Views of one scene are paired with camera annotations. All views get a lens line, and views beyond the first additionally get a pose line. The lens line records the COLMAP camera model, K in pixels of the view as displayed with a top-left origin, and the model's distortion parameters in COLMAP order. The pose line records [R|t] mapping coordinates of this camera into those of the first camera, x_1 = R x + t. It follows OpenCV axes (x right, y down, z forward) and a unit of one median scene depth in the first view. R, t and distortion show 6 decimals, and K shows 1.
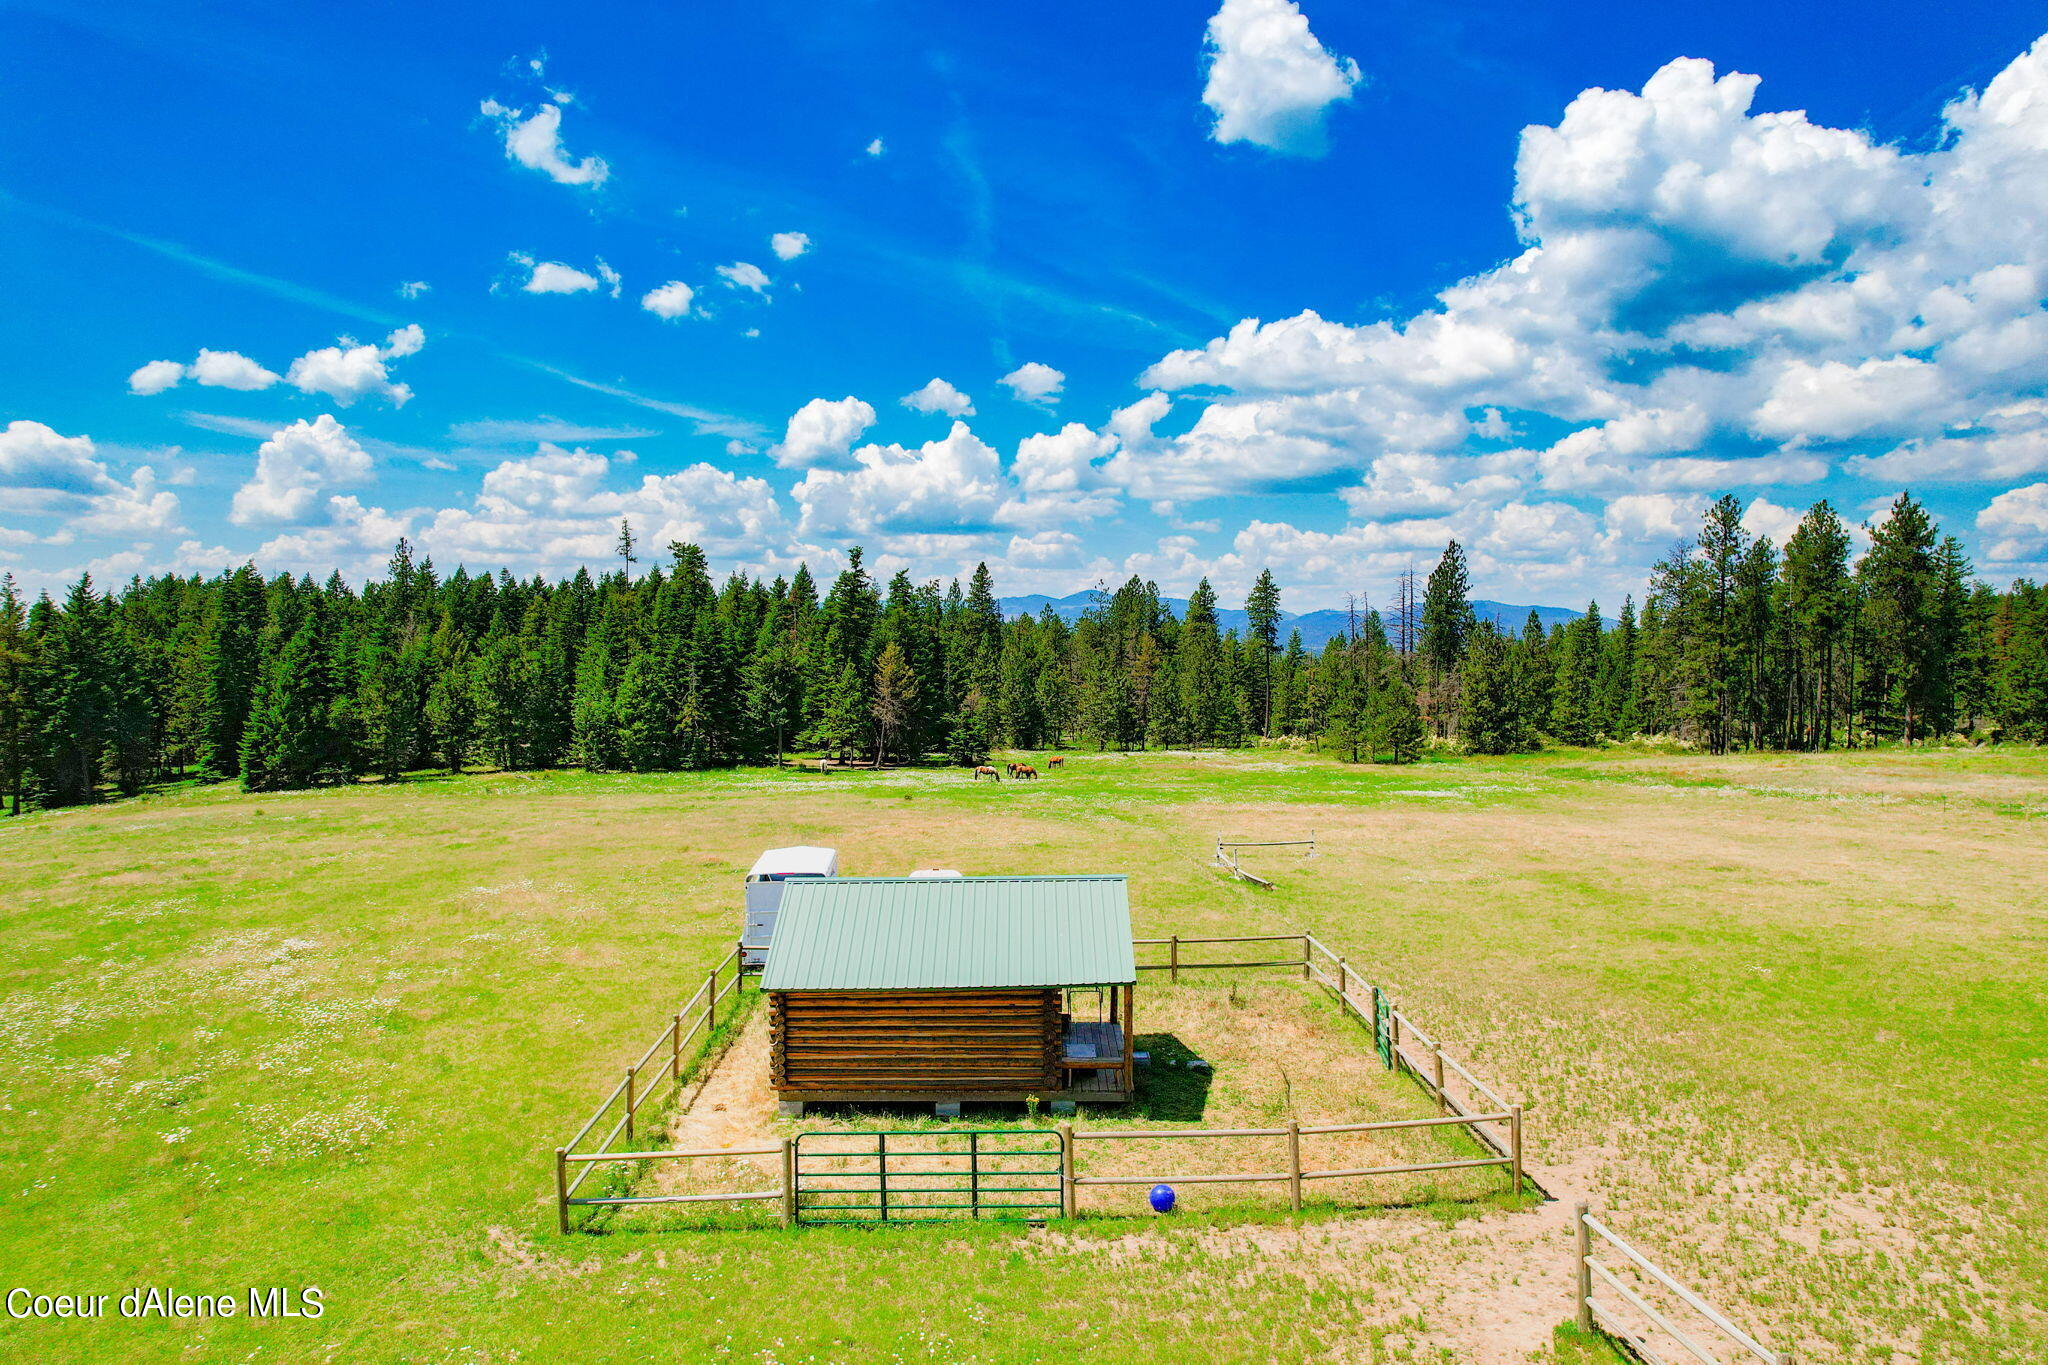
lens RADIAL K [[1306.0, 0, 1022.0], [0, 1306.0, 686.9], [0, 0, 1]] dist [-0.081507, 0.076083]
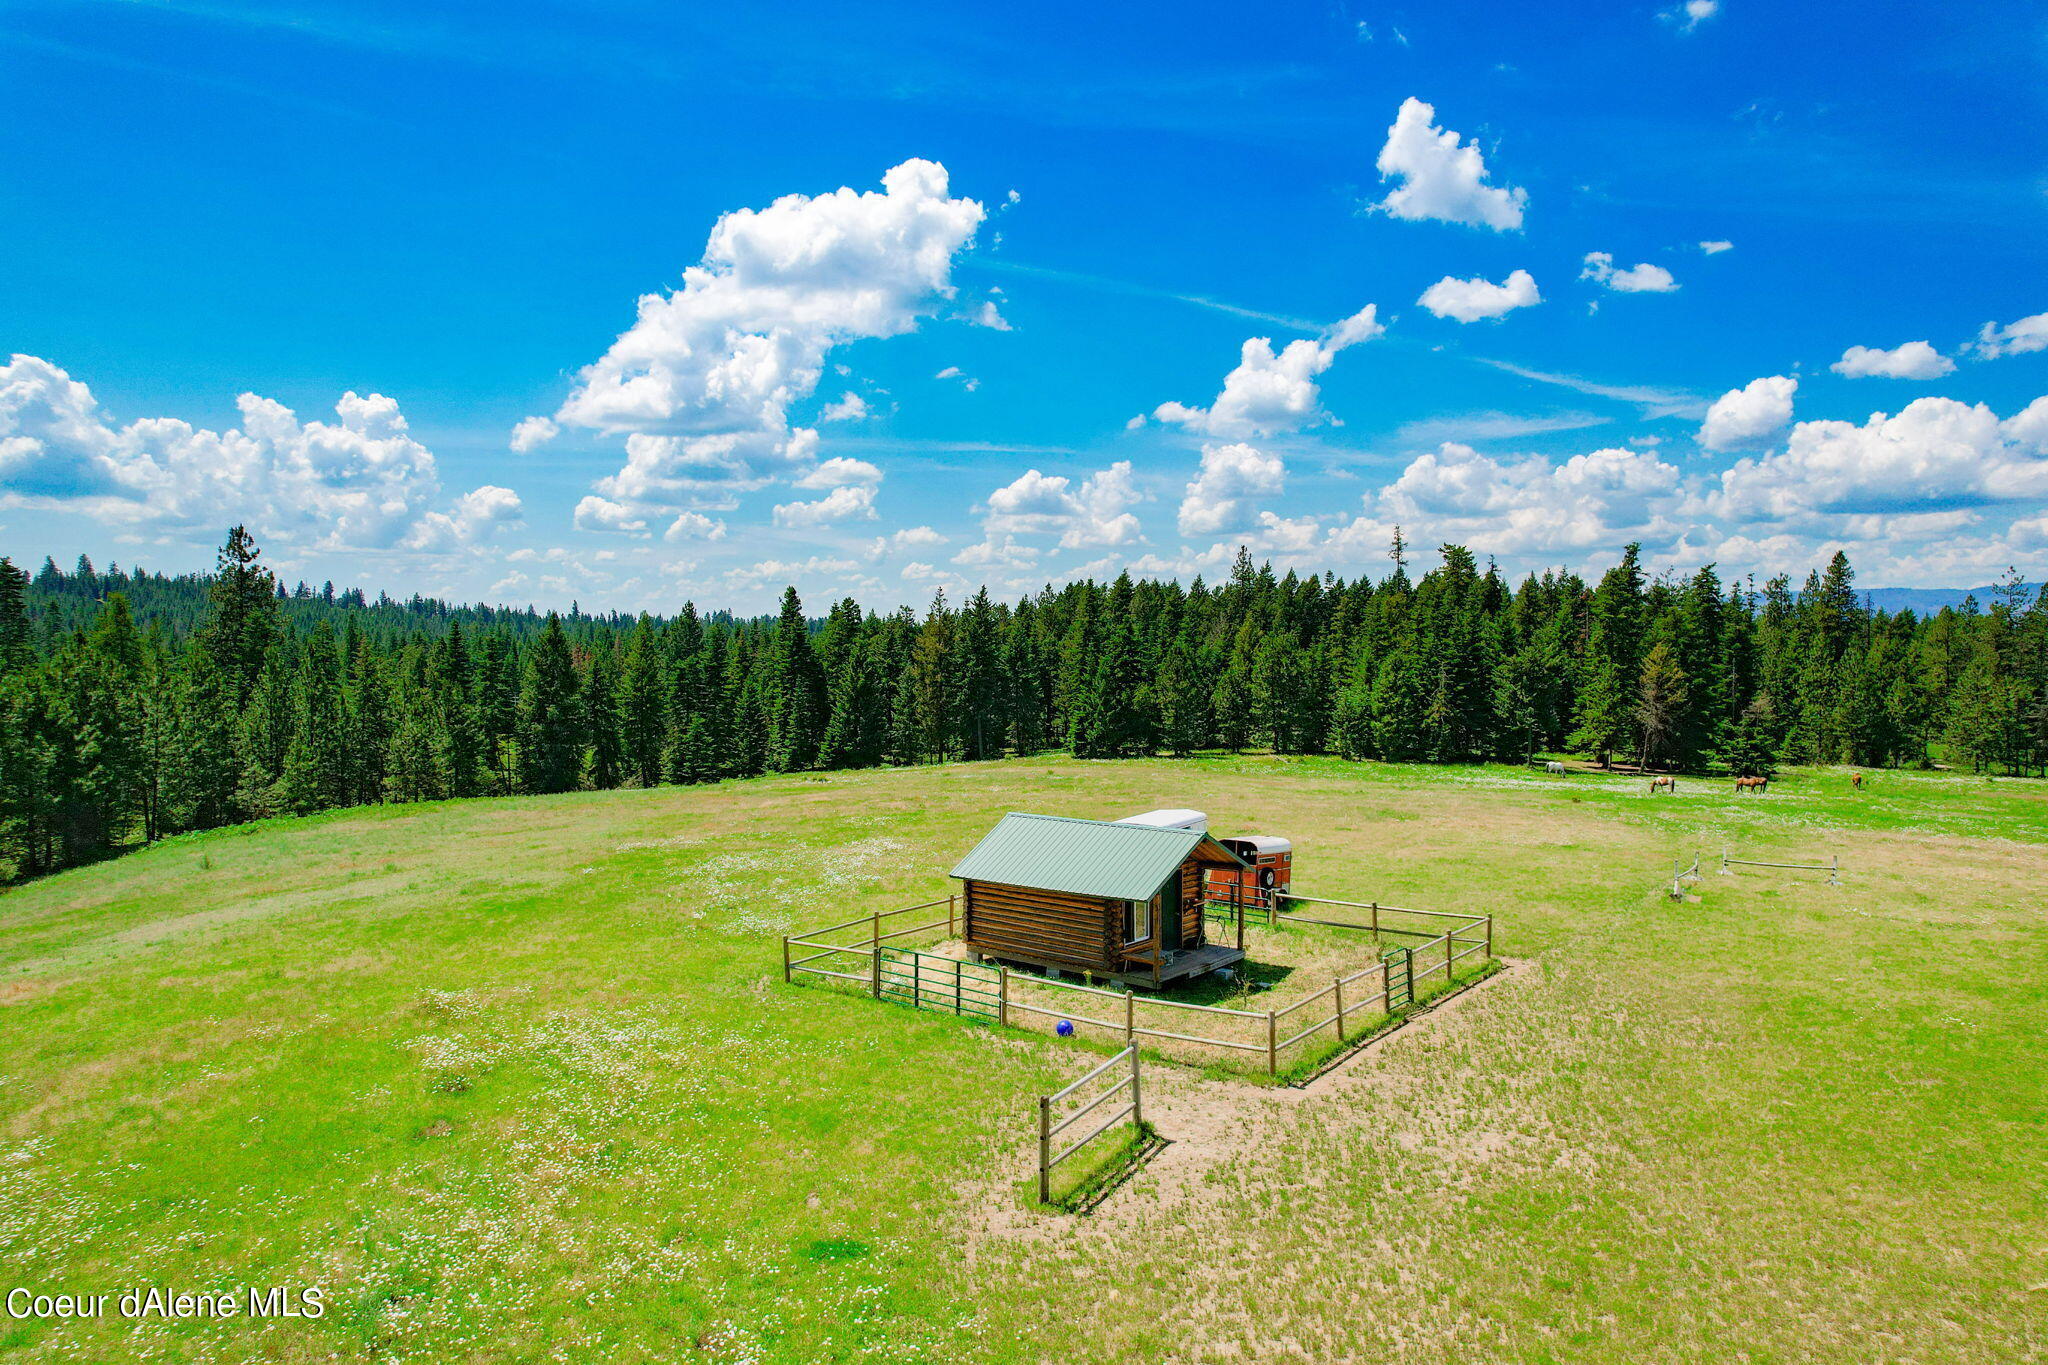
lens RADIAL K [[1306.0, 0, 1022.0], [0, 1306.0, 686.9], [0, 0, 1]] dist [-0.081507, 0.076083]
pose [[0.781863, 0.028073, -0.622818, 0.132277], [-0.025376, 0.999591, 0.013201, -0.002877], [0.622934, 0.005483, 0.782255, -0.028686]]
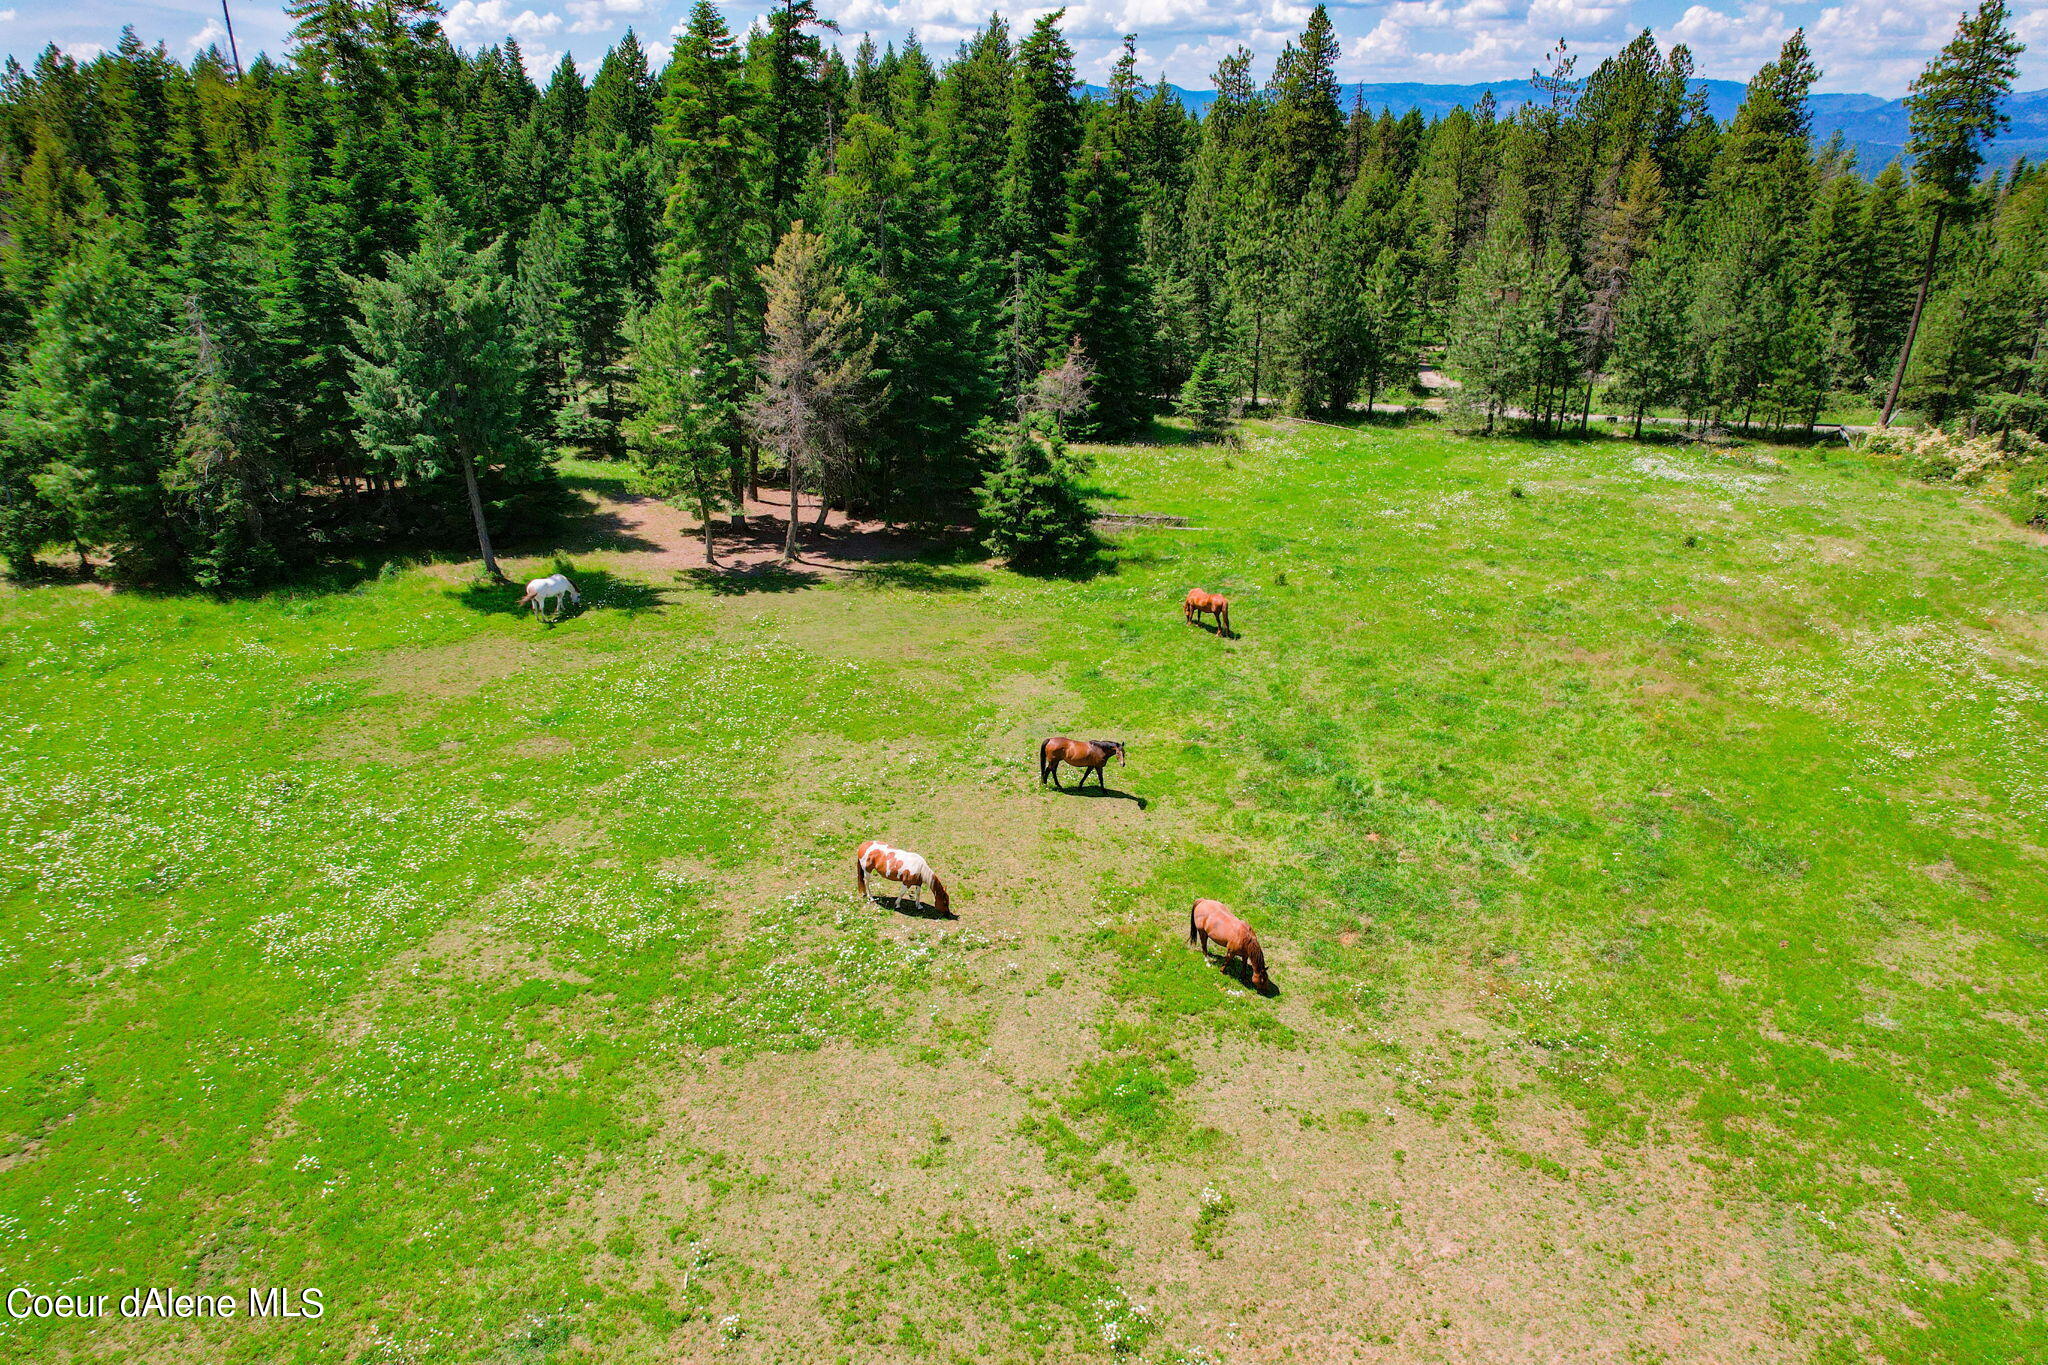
lens RADIAL K [[1306.0, 0, 1022.0], [0, 1306.0, 686.9], [0, 0, 1]] dist [-0.081507, 0.076083]
pose [[0.941780, 0.132261, -0.309123, 0.085639], [-0.010957, 0.930966, 0.364943, -0.048862], [0.336051, -0.340309, 0.878214, 0.726141]]
